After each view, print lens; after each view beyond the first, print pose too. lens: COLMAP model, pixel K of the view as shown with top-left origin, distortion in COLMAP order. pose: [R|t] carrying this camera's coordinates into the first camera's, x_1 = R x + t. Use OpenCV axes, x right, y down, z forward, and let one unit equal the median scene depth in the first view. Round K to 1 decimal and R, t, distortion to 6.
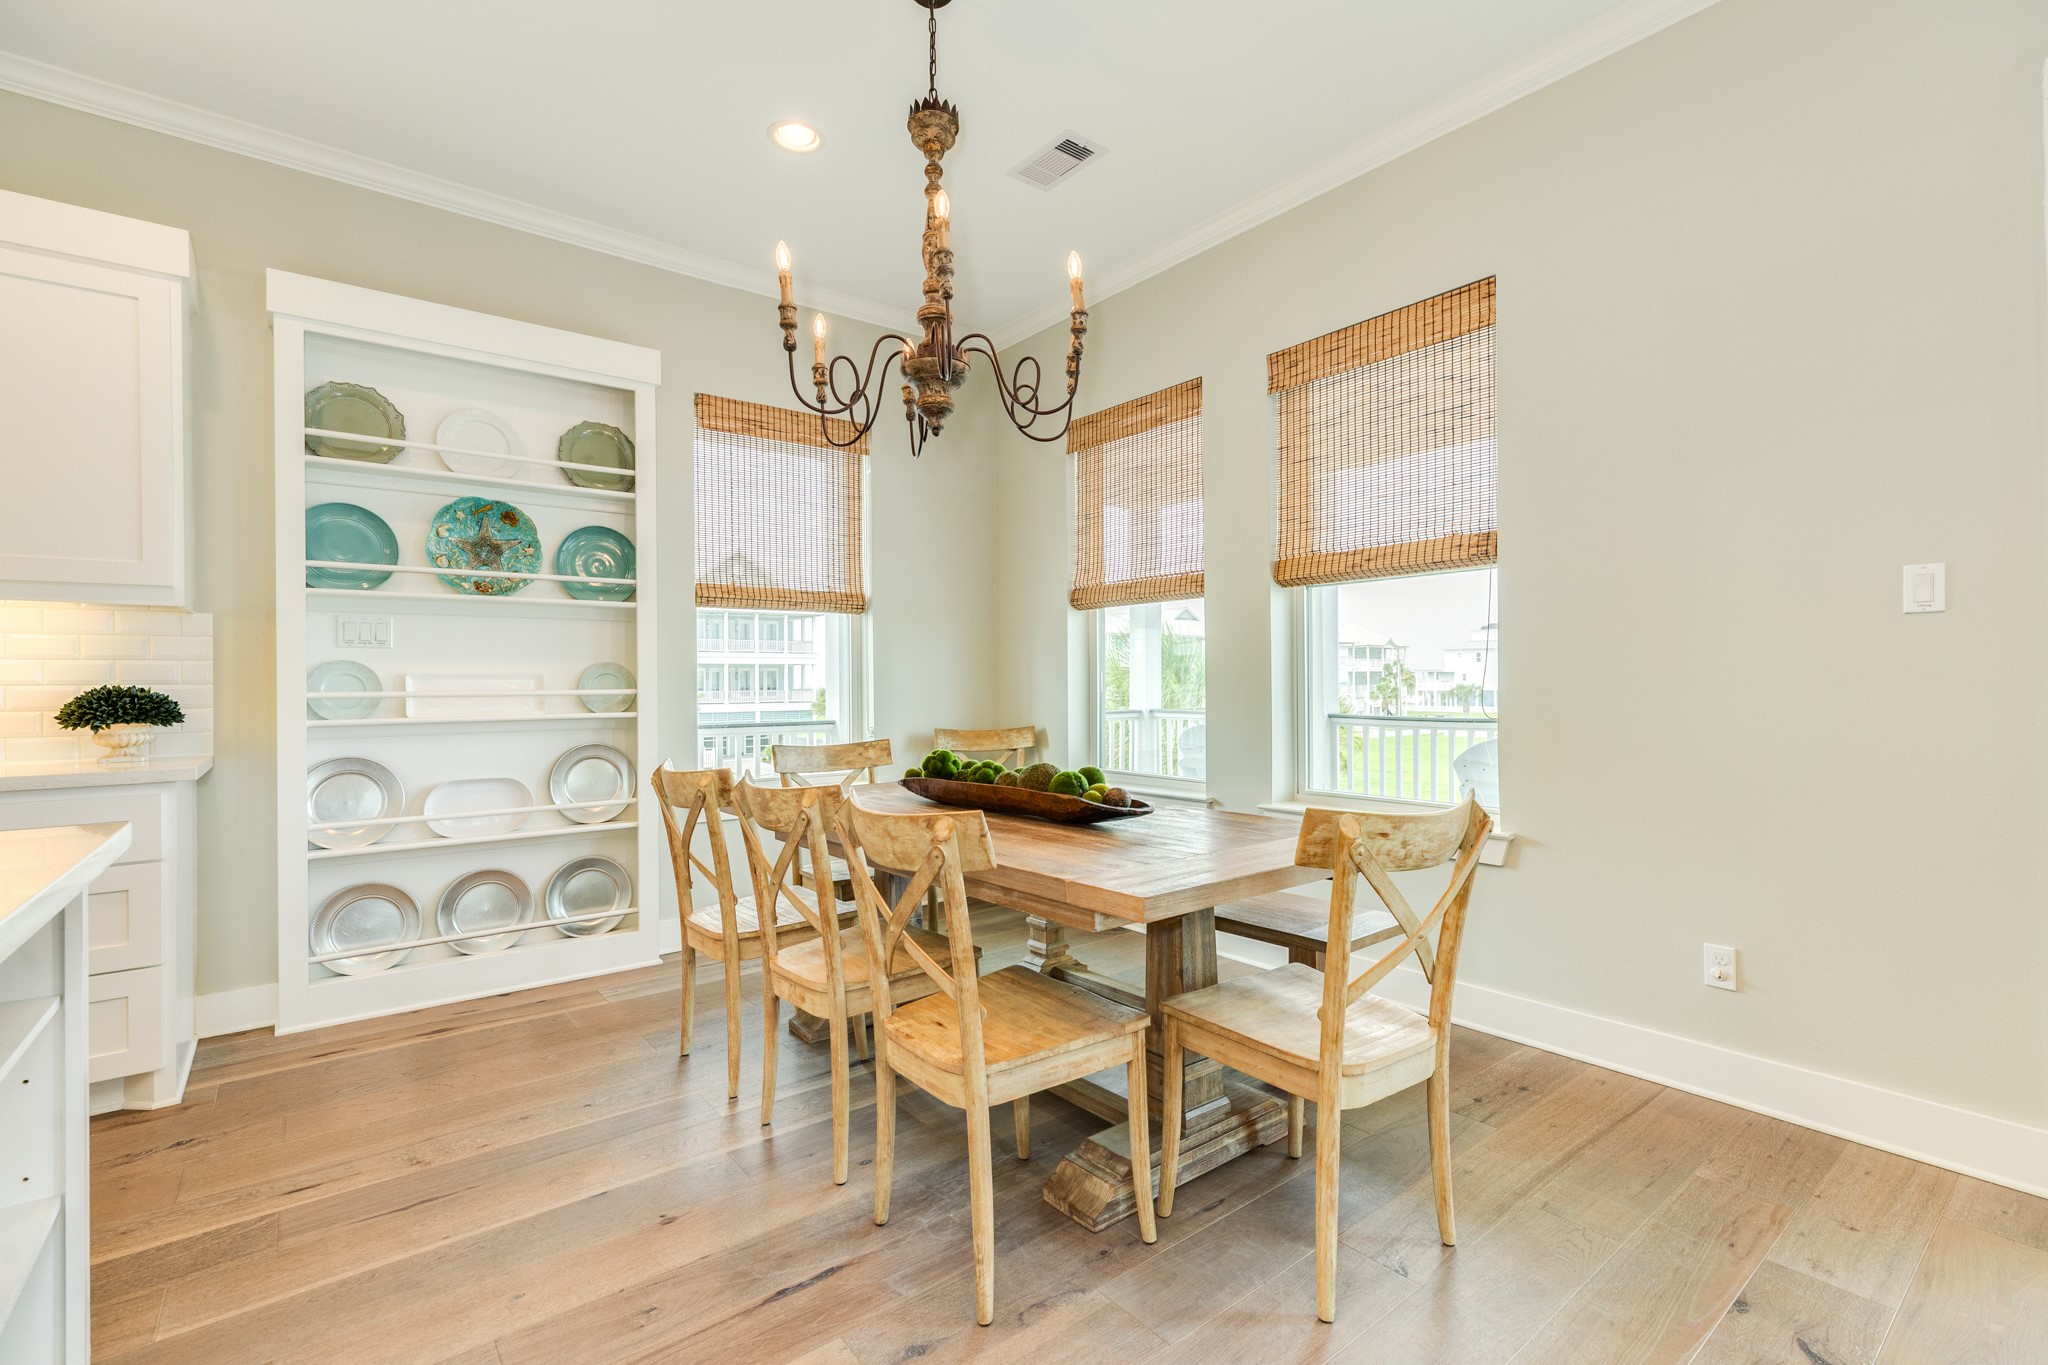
lens RADIAL K [[918.7, 0, 1025.3], [0, 918.7, 684.5], [0, 0, 1]] dist [0.006397, 0.000499]
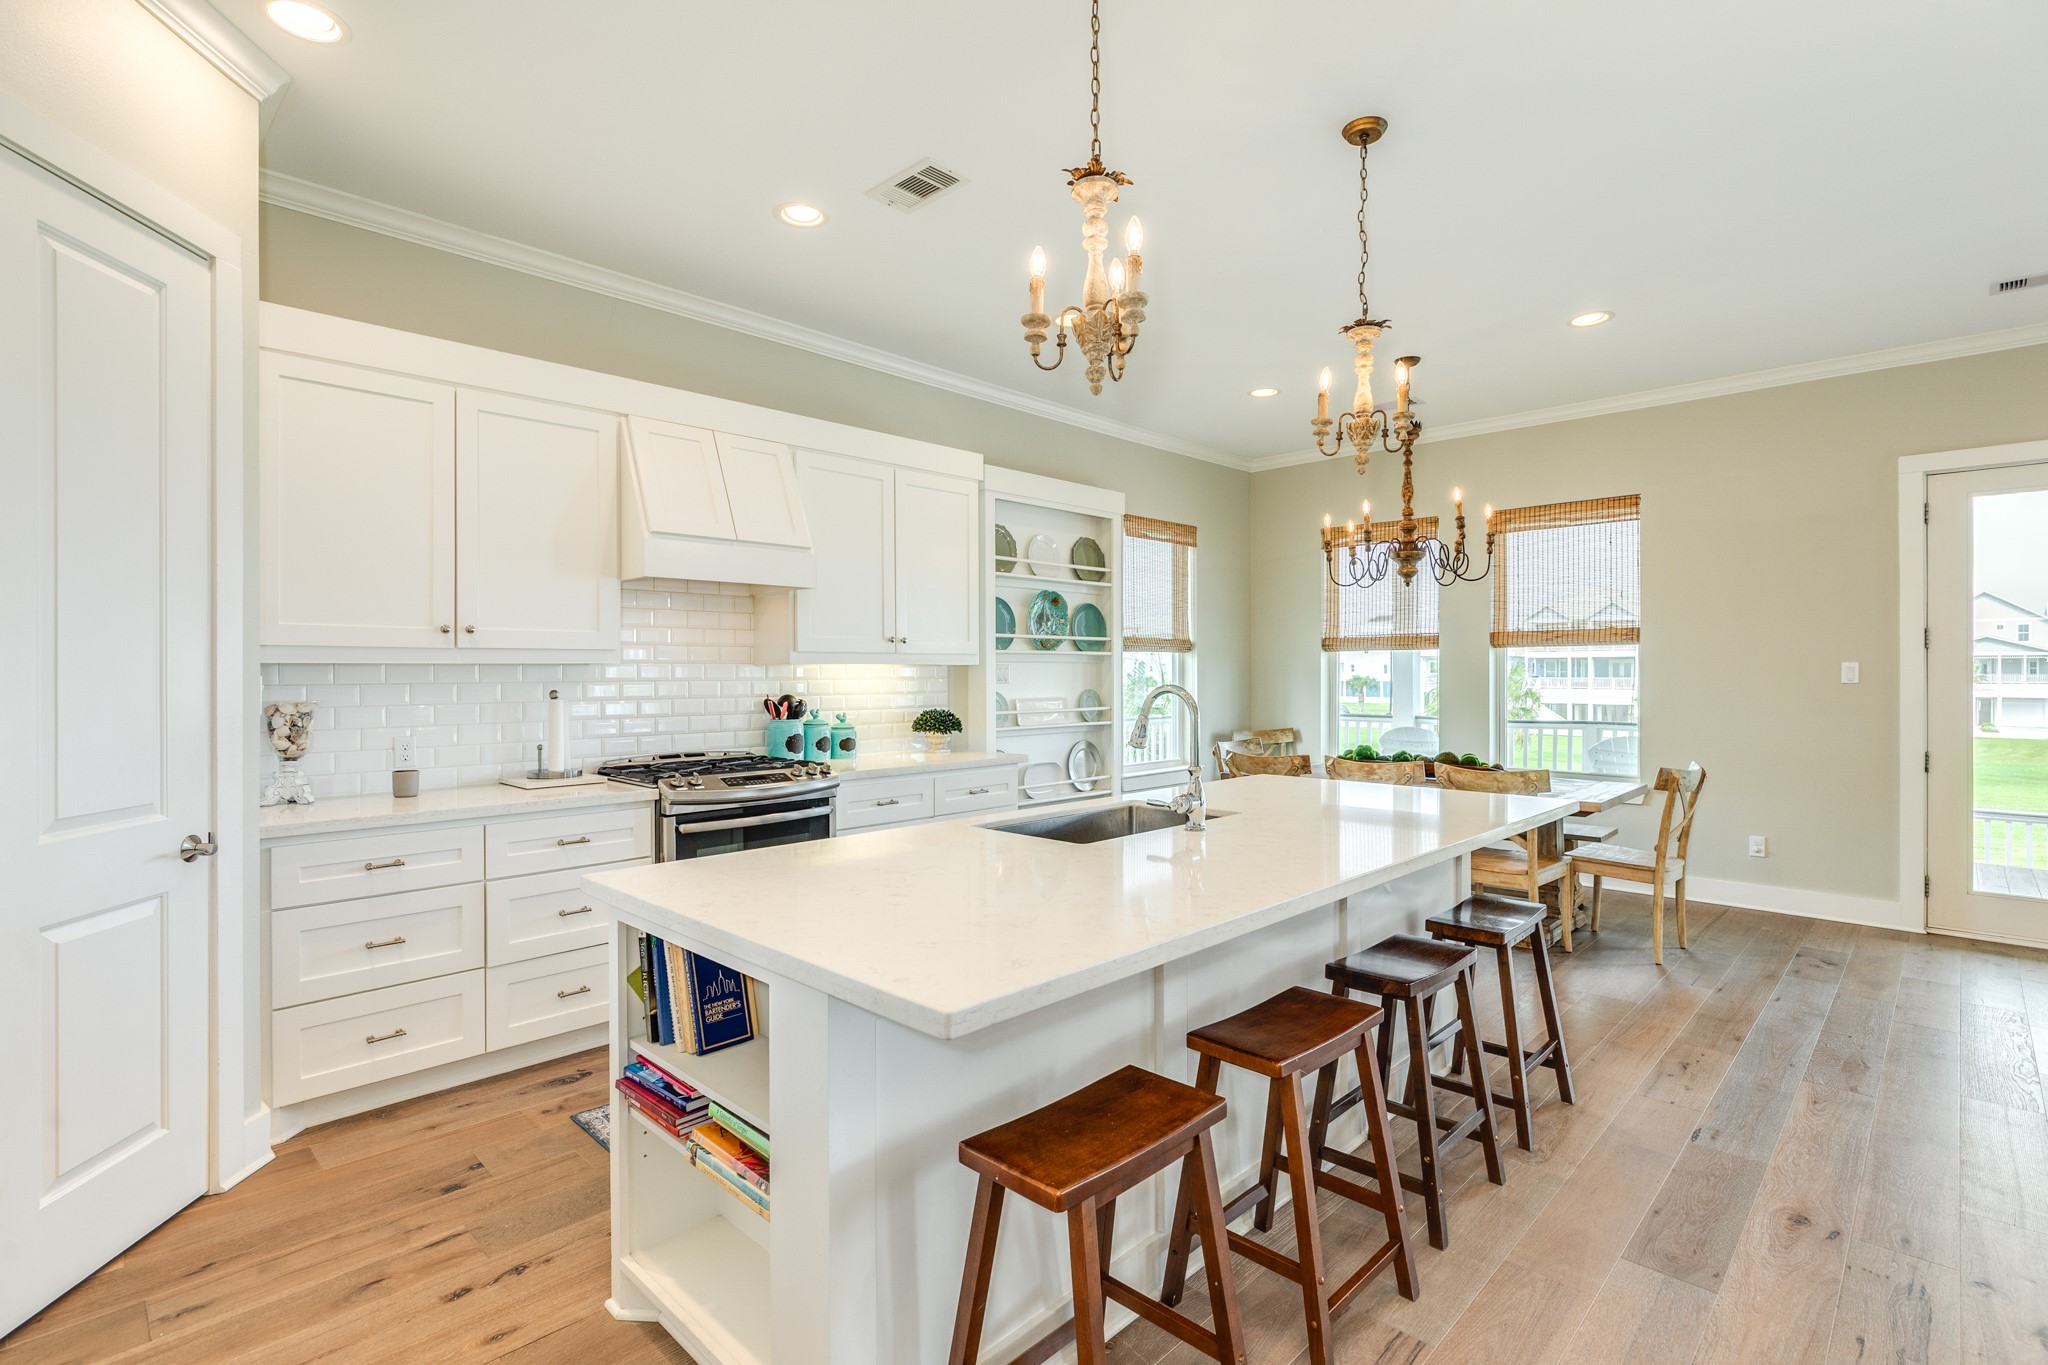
lens RADIAL K [[962.7, 0, 1029.1], [0, 962.7, 674.8], [0, 0, 1]] dist [-0.004755, -0.000709]
pose [[0.991212, 0.005401, 0.132172, -0.817432], [-0.005610, 0.999984, 0.001203, -0.054205], [-0.132163, -0.001934, 0.991226, -0.654188]]
